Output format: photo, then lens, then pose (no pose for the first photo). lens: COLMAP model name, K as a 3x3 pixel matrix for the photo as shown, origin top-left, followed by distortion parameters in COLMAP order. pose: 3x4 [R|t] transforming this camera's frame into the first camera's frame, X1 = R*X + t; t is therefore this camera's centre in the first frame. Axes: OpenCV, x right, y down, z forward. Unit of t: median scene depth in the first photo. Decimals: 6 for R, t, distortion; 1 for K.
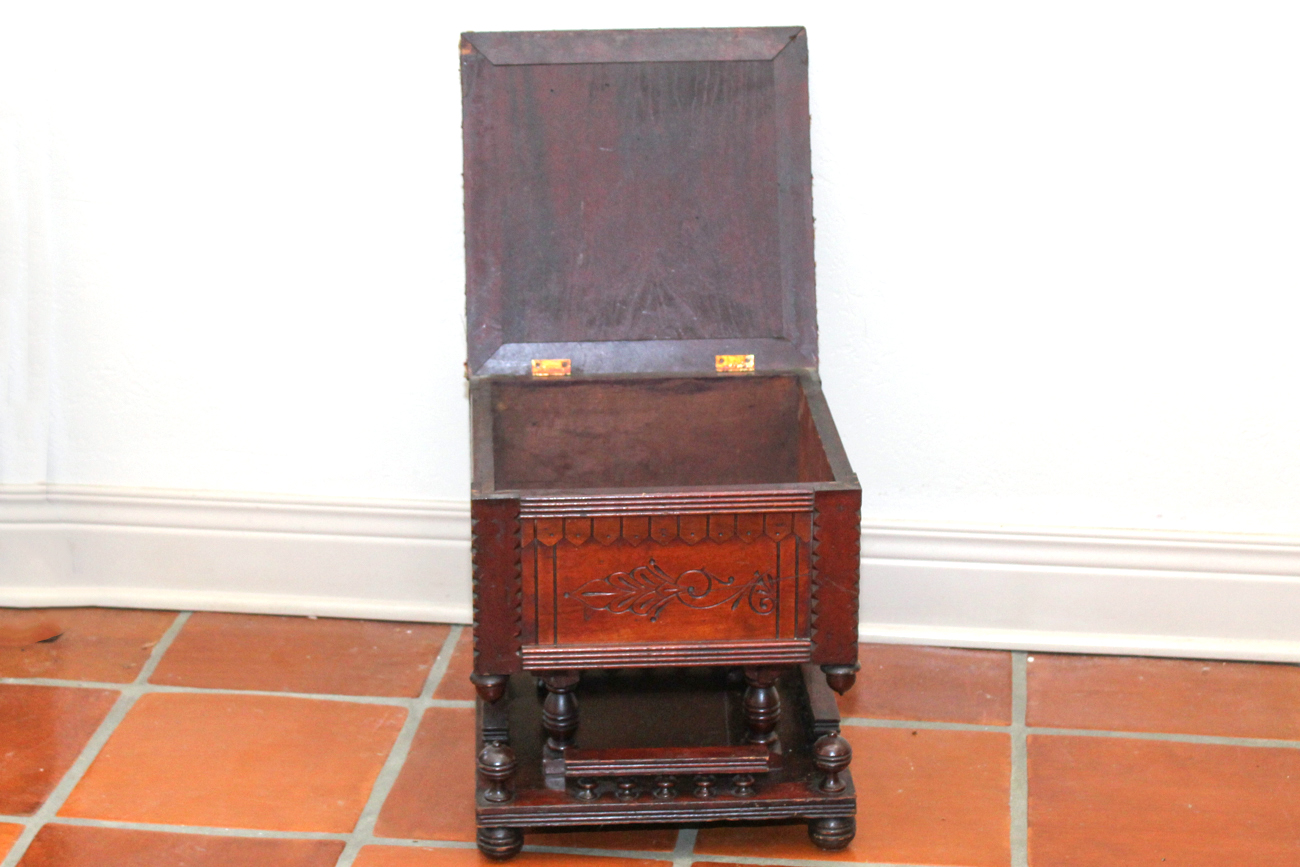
lens RADIAL K [[2627.3, 0, 650.0], [0, 2627.3, 433.5], [0, 0, 1]] dist [0.043847, 0.189676]
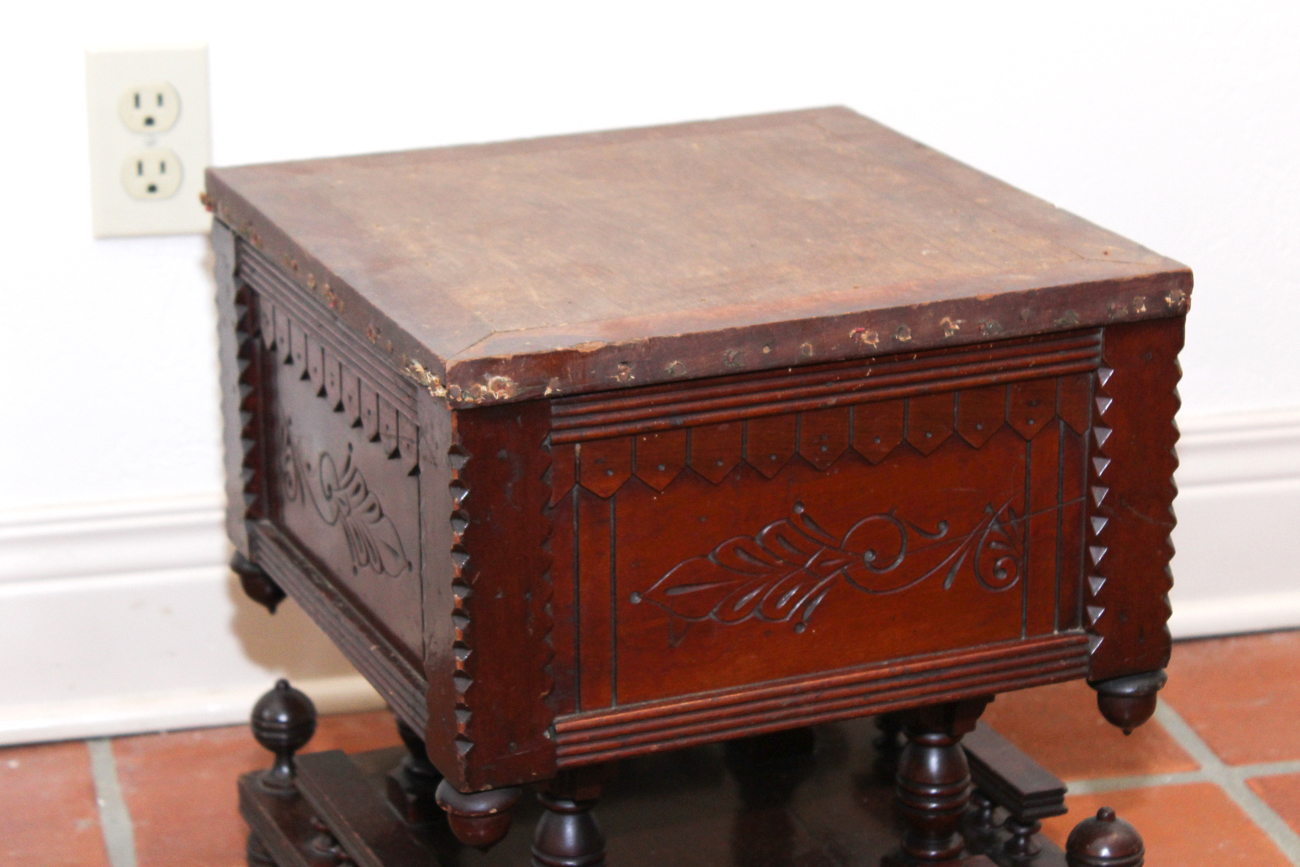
lens RADIAL K [[3202.0, 0, 650.0], [0, 3202.0, 433.5], [0, 0, 1]] dist [0.056051, -0.065397]
pose [[0.942279, -0.105672, 0.317717, -0.209674], [0.113083, 0.993573, -0.004920, 0.034705], [-0.315155, 0.040565, 0.948173, 0.443401]]
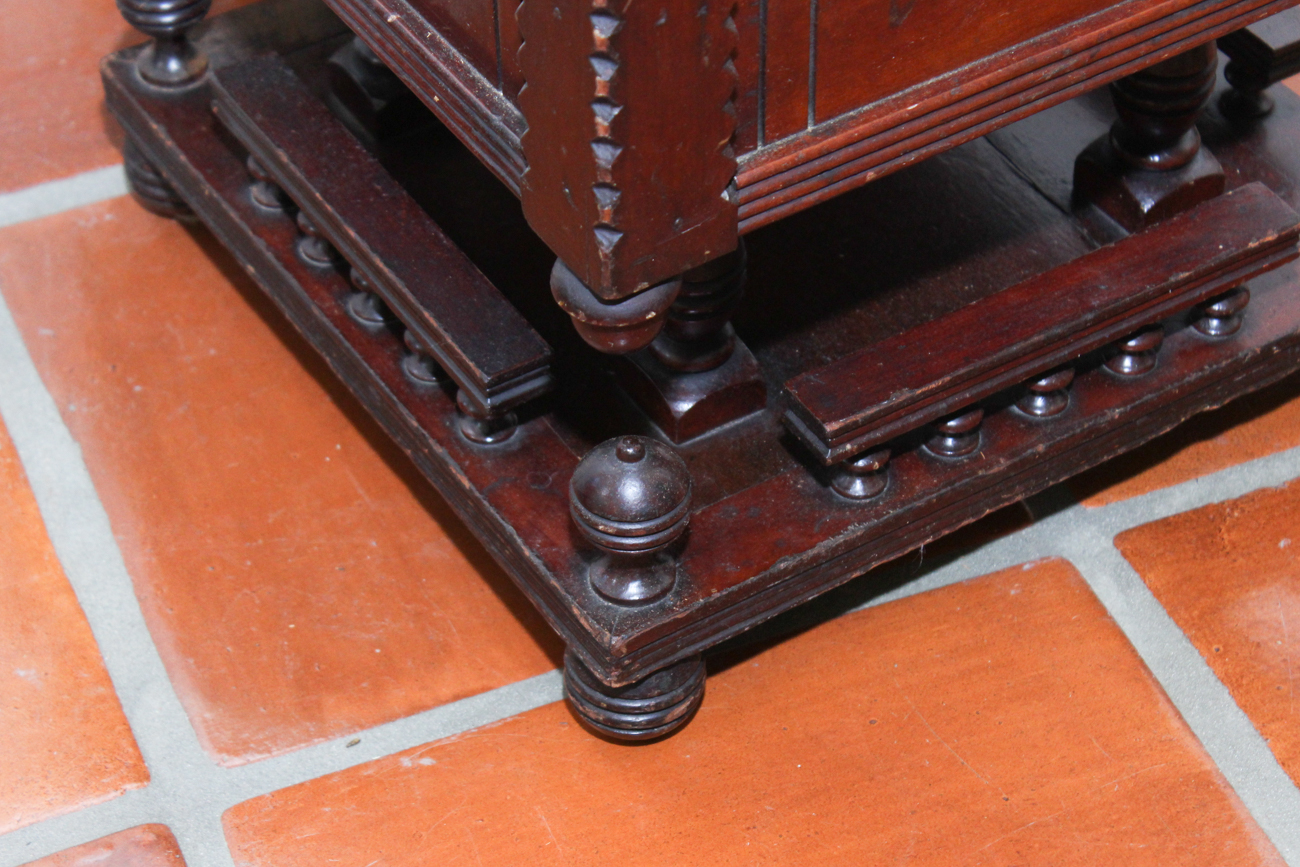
lens RADIAL K [[3202.0, 0, 650.0], [0, 3202.0, 433.5], [0, 0, 1]] dist [0.056051, -0.065397]
pose [[0.875276, -0.331710, 0.351937, -0.197404], [0.170741, 0.892797, 0.416847, -0.047903], [-0.452481, -0.304766, 0.838080, 0.681239]]
